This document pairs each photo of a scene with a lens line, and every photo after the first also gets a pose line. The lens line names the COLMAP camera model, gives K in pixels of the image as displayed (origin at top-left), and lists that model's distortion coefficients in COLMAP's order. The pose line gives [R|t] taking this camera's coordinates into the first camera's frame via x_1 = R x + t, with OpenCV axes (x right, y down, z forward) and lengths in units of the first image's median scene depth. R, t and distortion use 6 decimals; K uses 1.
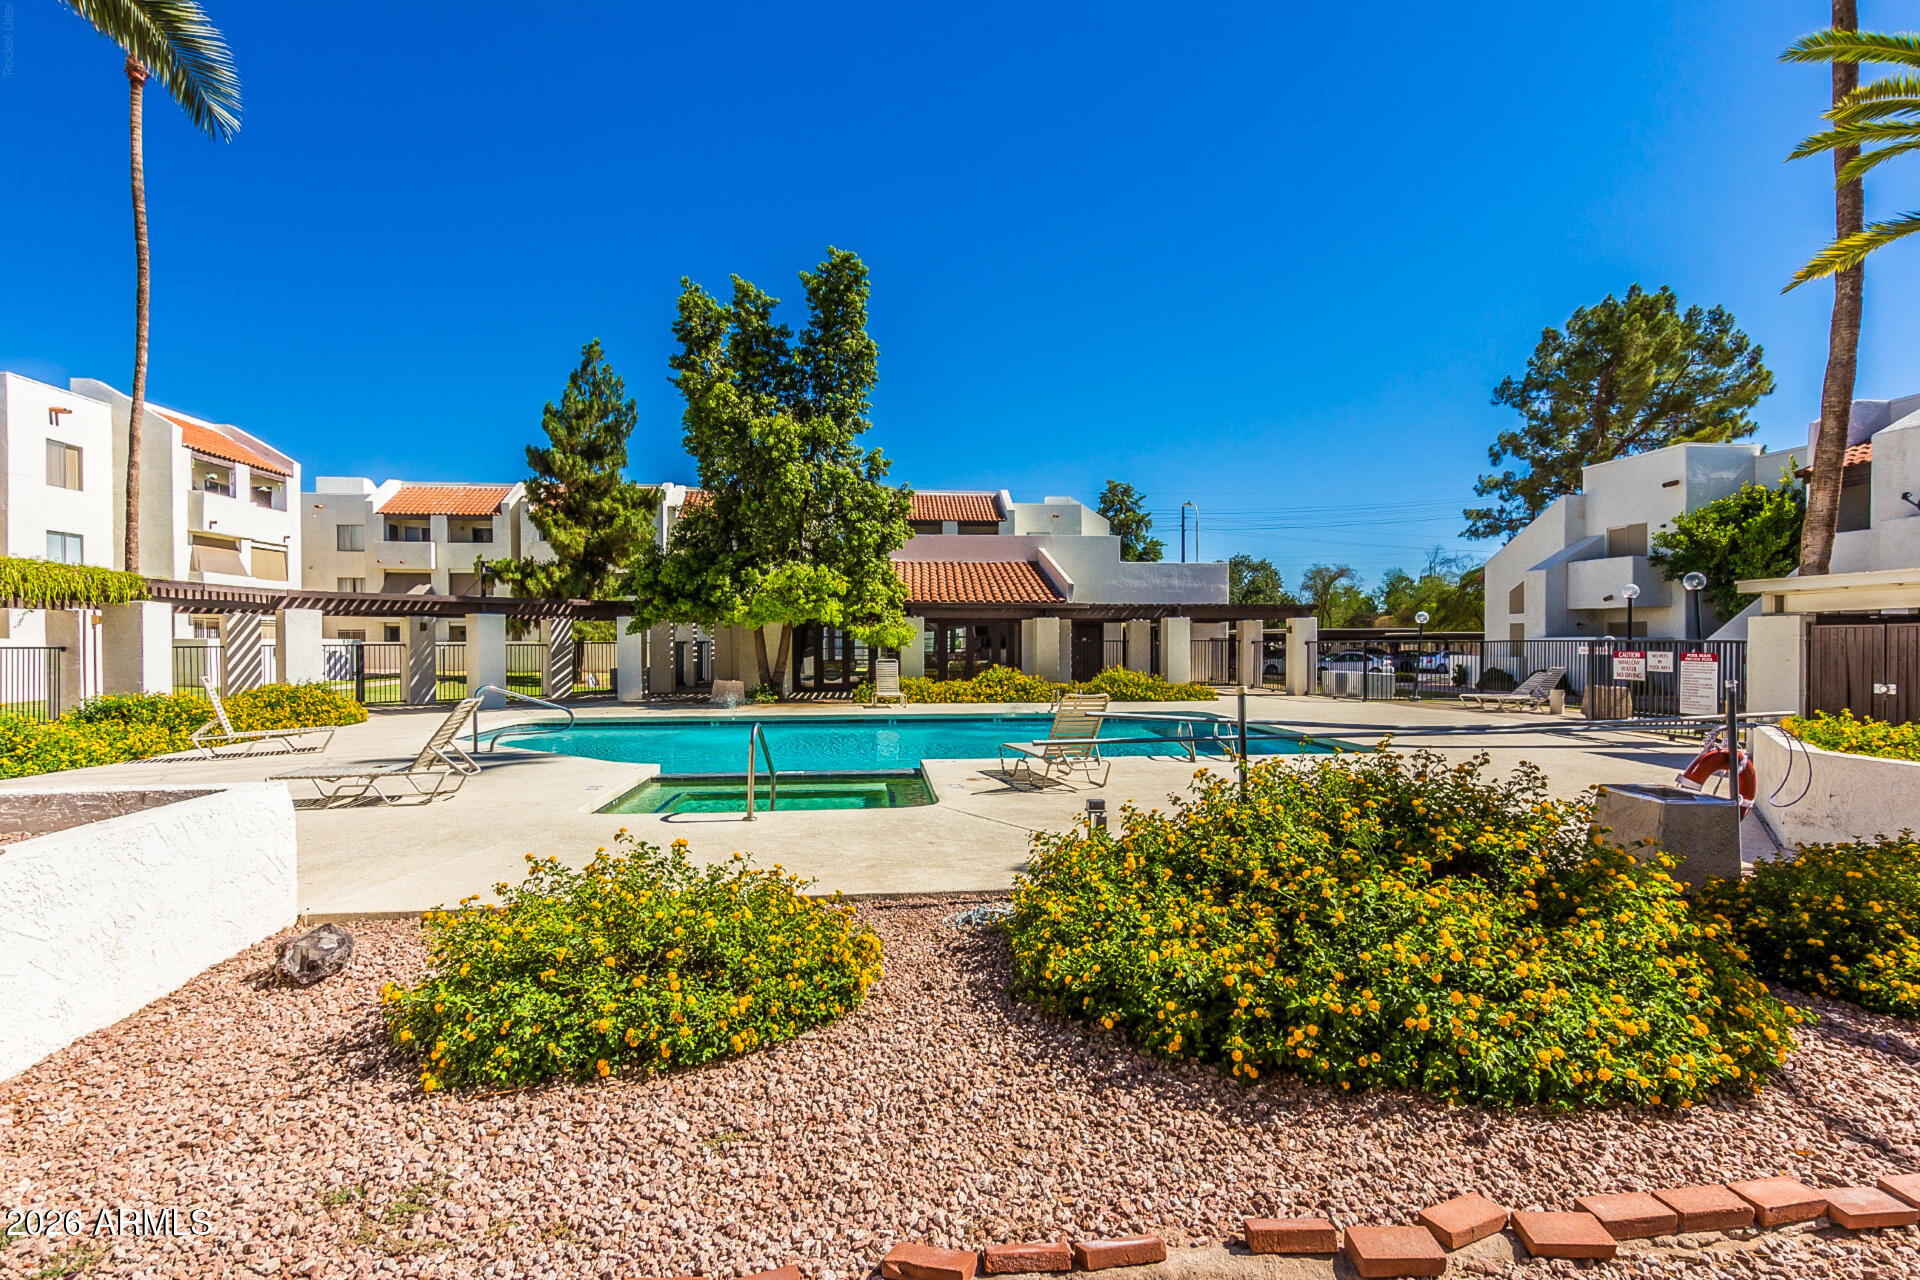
lens RADIAL K [[929.8, 0, 968.4], [0, 929.8, 645.1], [0, 0, 1]] dist [0.026448, 0.000364]
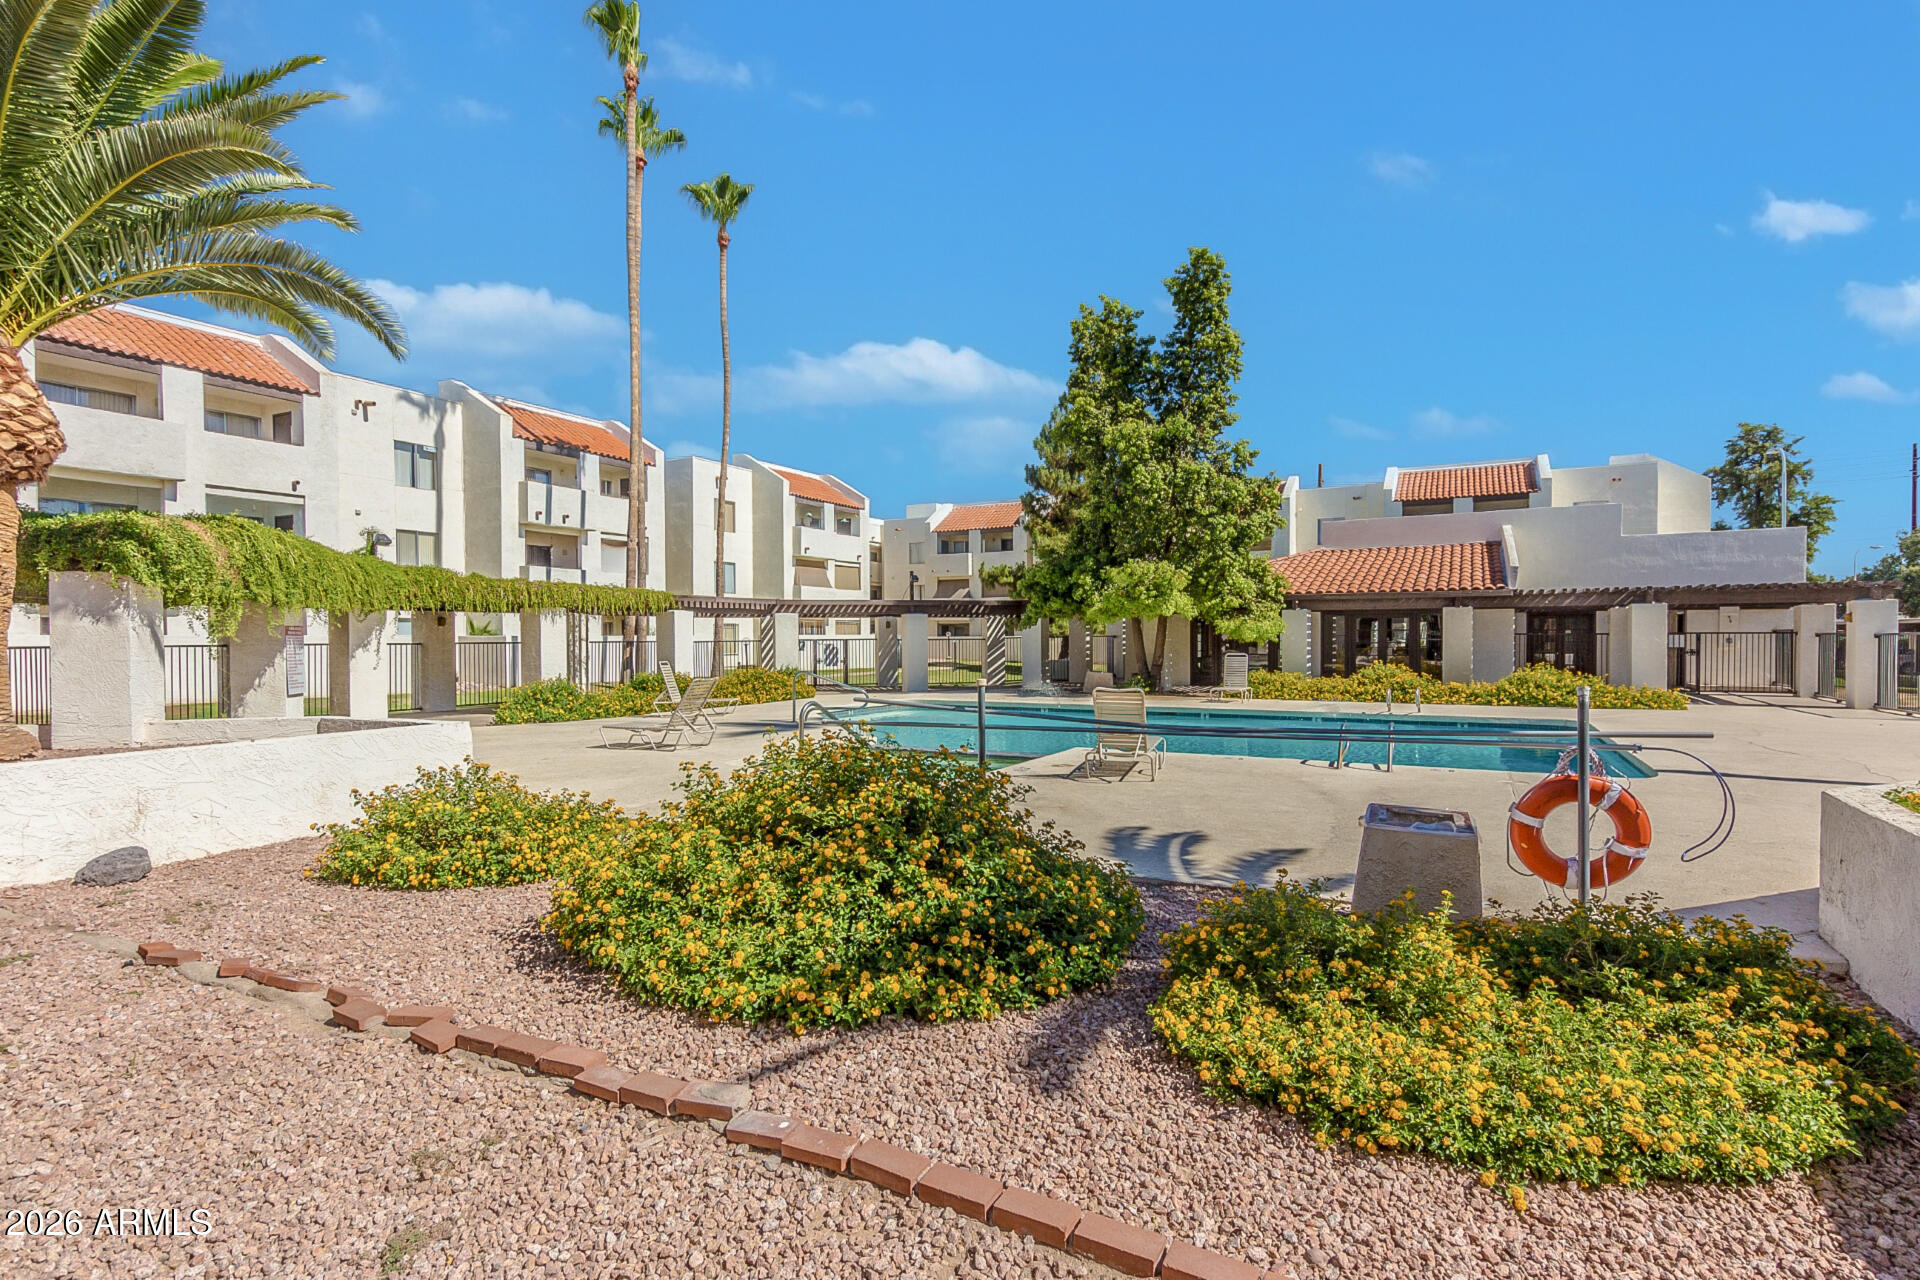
lens RADIAL K [[929.8, 0, 966.2], [0, 929.8, 636.1], [0, 0, 1]] dist [0.026448, 0.000364]
pose [[0.840300, -0.002589, -0.542116, 0.133041], [0.000904, 0.999994, -0.003375, -0.000316], [0.542121, 0.002346, 0.840297, 0.009848]]
